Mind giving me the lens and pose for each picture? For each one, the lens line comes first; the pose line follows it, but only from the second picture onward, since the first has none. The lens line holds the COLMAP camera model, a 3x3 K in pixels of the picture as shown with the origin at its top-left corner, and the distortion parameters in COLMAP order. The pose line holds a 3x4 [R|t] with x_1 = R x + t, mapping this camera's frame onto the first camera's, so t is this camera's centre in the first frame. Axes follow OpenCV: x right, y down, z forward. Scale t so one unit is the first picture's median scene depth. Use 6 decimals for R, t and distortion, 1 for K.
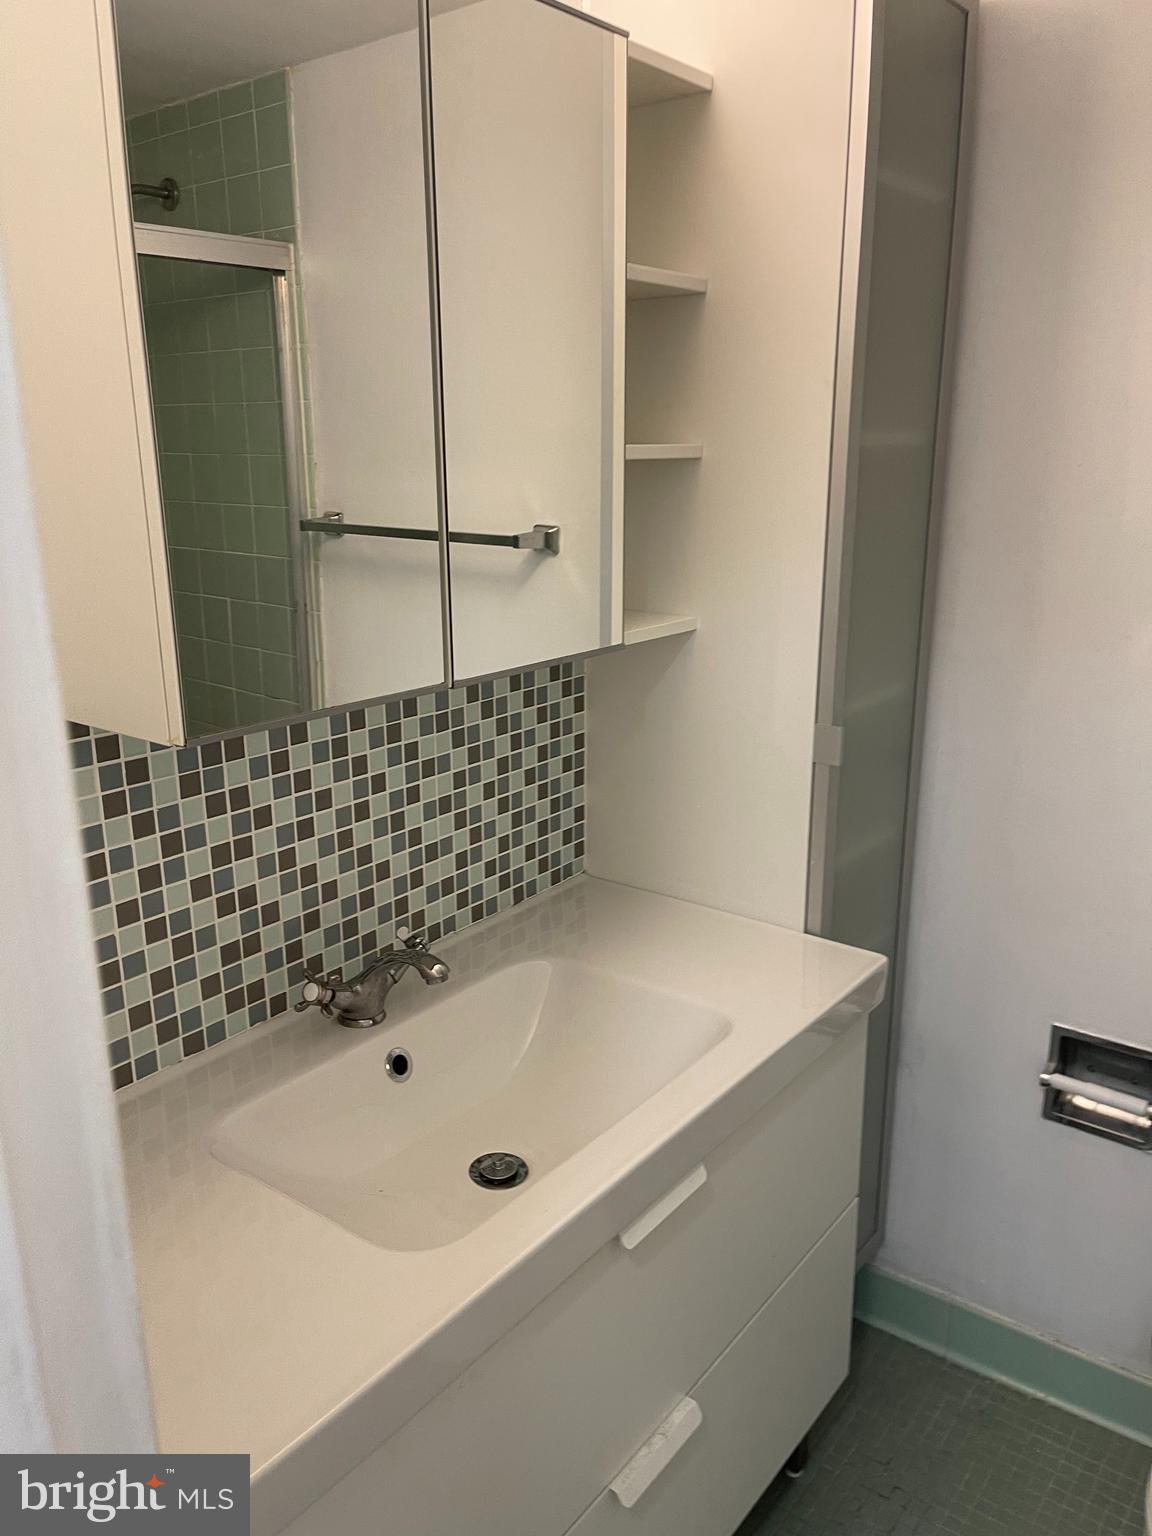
lens RADIAL K [[1173.0, 0, 584.2], [0, 1173.0, 771.0], [0, 0, 1]] dist [0.049435, -0.048250]
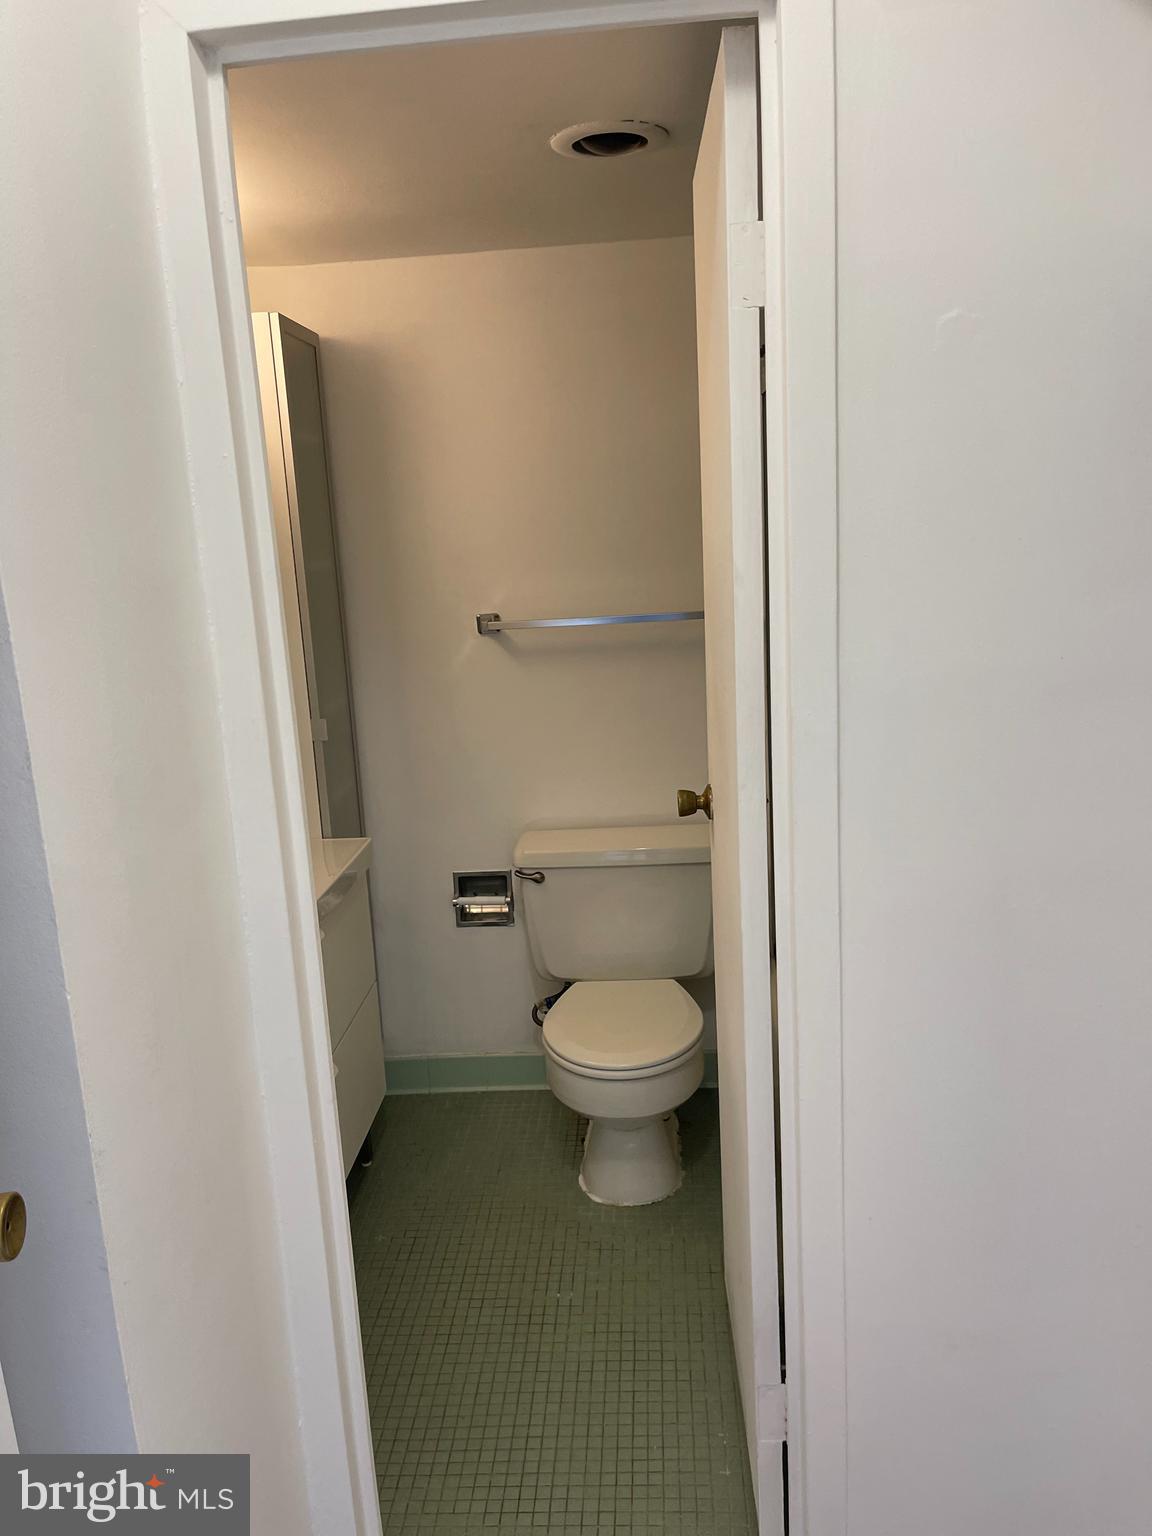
lens RADIAL K [[1173.0, 0, 575.6], [0, 1173.0, 766.1], [0, 0, 1]] dist [0.049435, -0.048250]
pose [[0.822922, -0.146189, 0.549024, -0.422504], [0.199726, 0.979089, -0.038663, 0.162012], [-0.531891, 0.141471, 0.834912, -0.645147]]
